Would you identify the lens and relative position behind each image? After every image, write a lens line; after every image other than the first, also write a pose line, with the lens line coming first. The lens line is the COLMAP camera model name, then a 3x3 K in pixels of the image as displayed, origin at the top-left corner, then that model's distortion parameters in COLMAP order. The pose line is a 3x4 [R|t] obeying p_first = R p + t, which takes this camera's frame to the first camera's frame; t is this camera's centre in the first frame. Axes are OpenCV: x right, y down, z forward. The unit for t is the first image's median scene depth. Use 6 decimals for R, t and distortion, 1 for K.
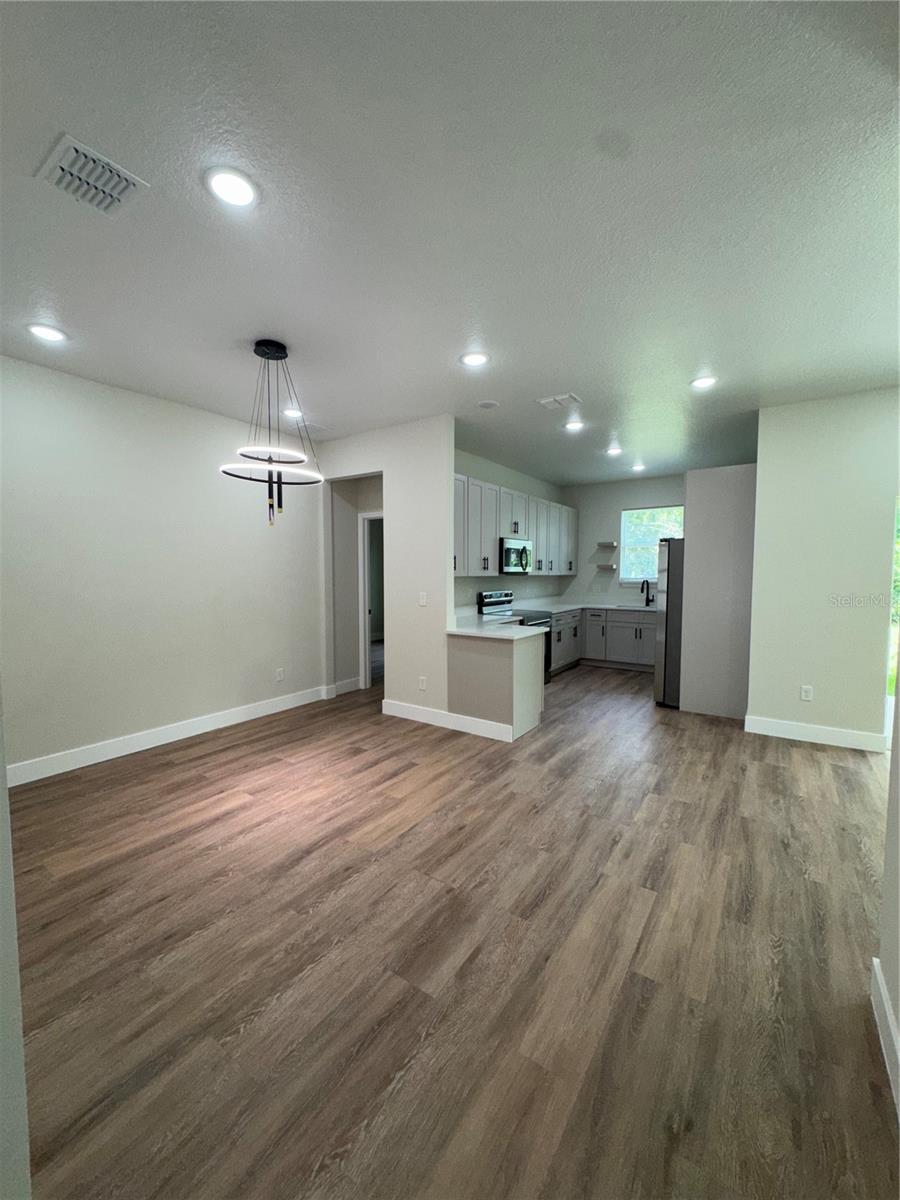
lens RADIAL K [[481.0, 0, 450.0], [0, 481.0, 600.0], [0, 0, 1]] dist [-0.000554, -0.000165]
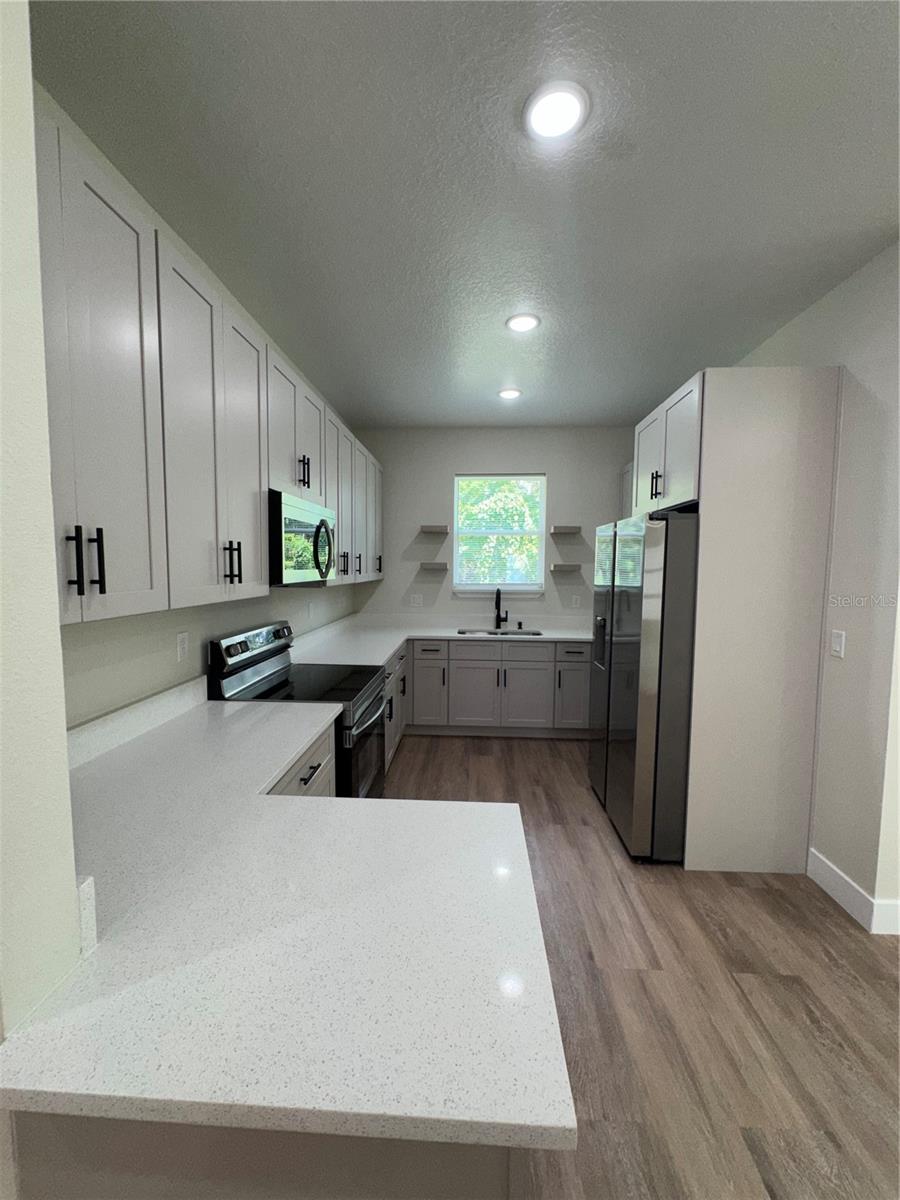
lens RADIAL K [[481.0, 0, 450.0], [0, 481.0, 600.0], [0, 0, 1]] dist [-0.000554, -0.000165]
pose [[0.847912, -0.033566, 0.529073, 0.028290], [0.025170, 0.999417, 0.023068, -0.059514], [-0.529539, -0.006243, 0.848263, 0.714499]]
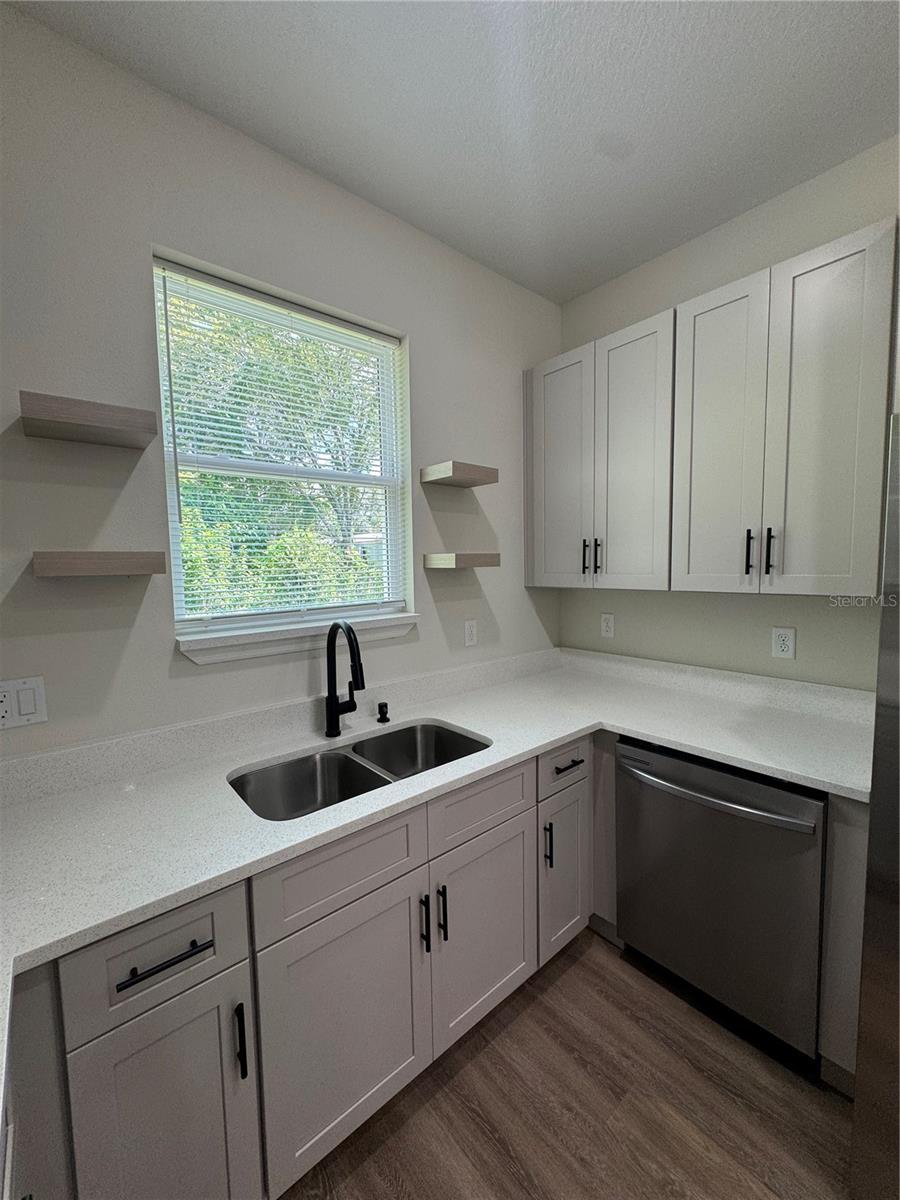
lens RADIAL K [[472.9, 0, 450.0], [0, 472.9, 600.0], [0, 0, 1]] dist [-0.000674, -0.000088]
pose [[0.253017, -0.074763, 0.964569, 0.306382], [0.072509, 0.995671, 0.058154, -0.086871], [-0.964741, 0.055226, 0.257343, 1.282881]]
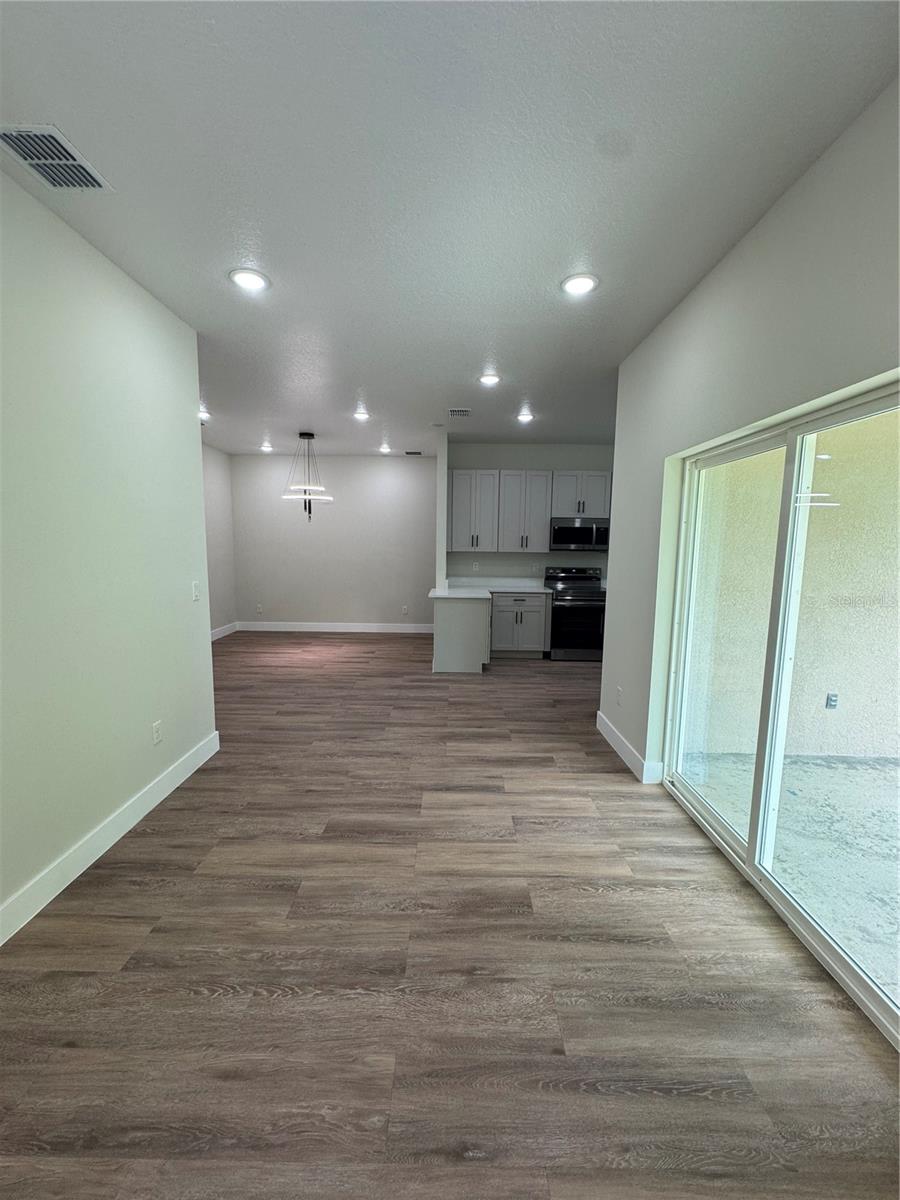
lens RADIAL K [[472.9, 0, 450.0], [0, 472.9, 600.0], [0, 0, 1]] dist [-0.000674, -0.000088]
pose [[0.561998, 0.106151, -0.820299, 1.021951], [-0.058716, 0.994349, 0.088446, -0.030376], [0.825052, -0.001542, 0.565055, 0.213949]]
